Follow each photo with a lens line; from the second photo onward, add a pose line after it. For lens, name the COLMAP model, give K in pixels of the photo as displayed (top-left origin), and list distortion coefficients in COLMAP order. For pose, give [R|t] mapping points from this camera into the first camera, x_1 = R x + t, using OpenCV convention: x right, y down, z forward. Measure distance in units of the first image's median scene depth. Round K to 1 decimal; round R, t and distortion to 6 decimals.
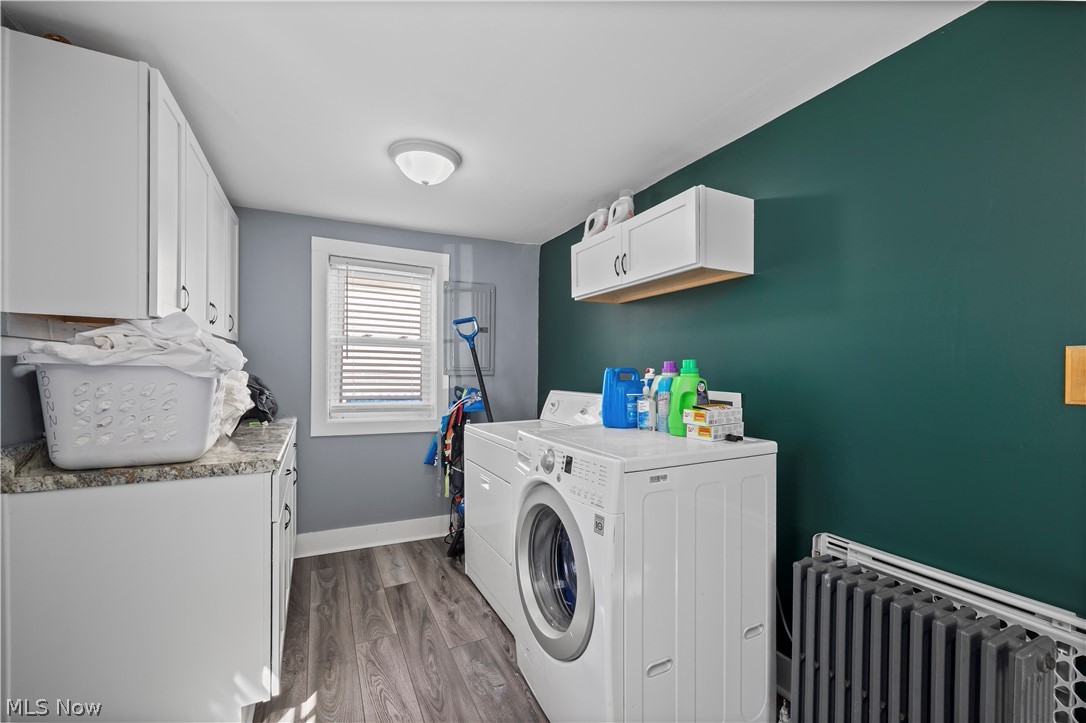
lens RADIAL K [[439.8, 0, 543.8], [0, 439.8, 367.8], [0, 0, 1]] dist [0.003212, -0.000034]
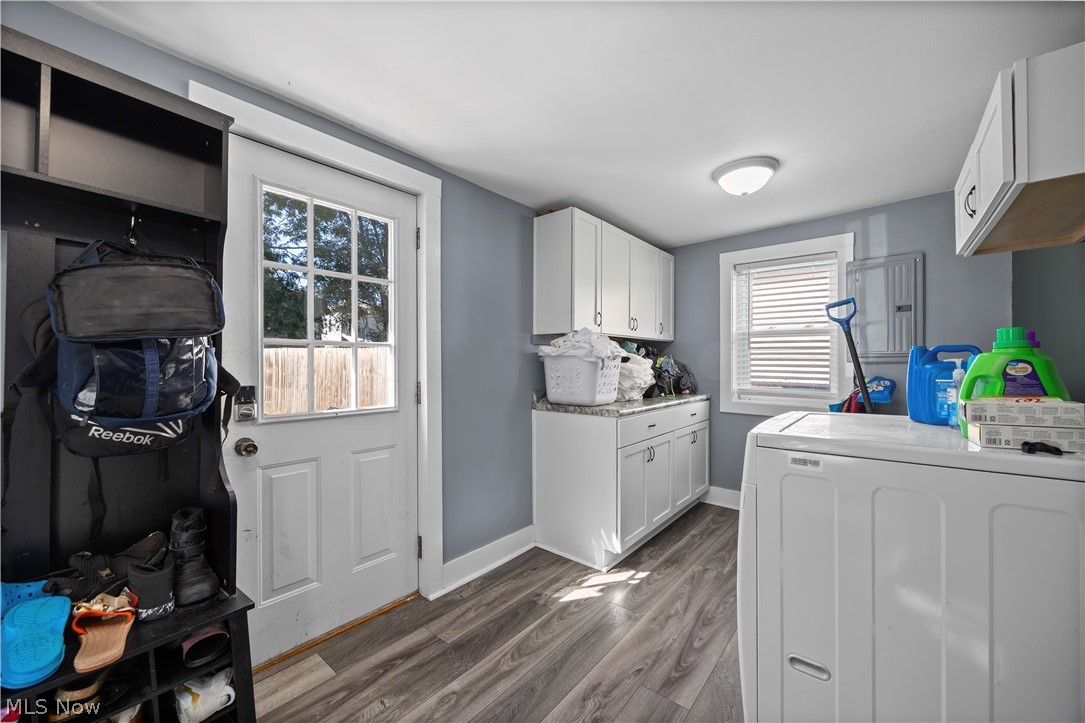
lens RADIAL K [[418.1, 0, 545.4], [0, 418.1, 355.7], [0, 0, 1]] dist [-0.002566, -0.000335]
pose [[0.391916, -0.025444, -0.919649, 0.597701], [0.009563, 0.999676, -0.023583, 0.029449], [0.919951, 0.000448, 0.392033, 0.103848]]
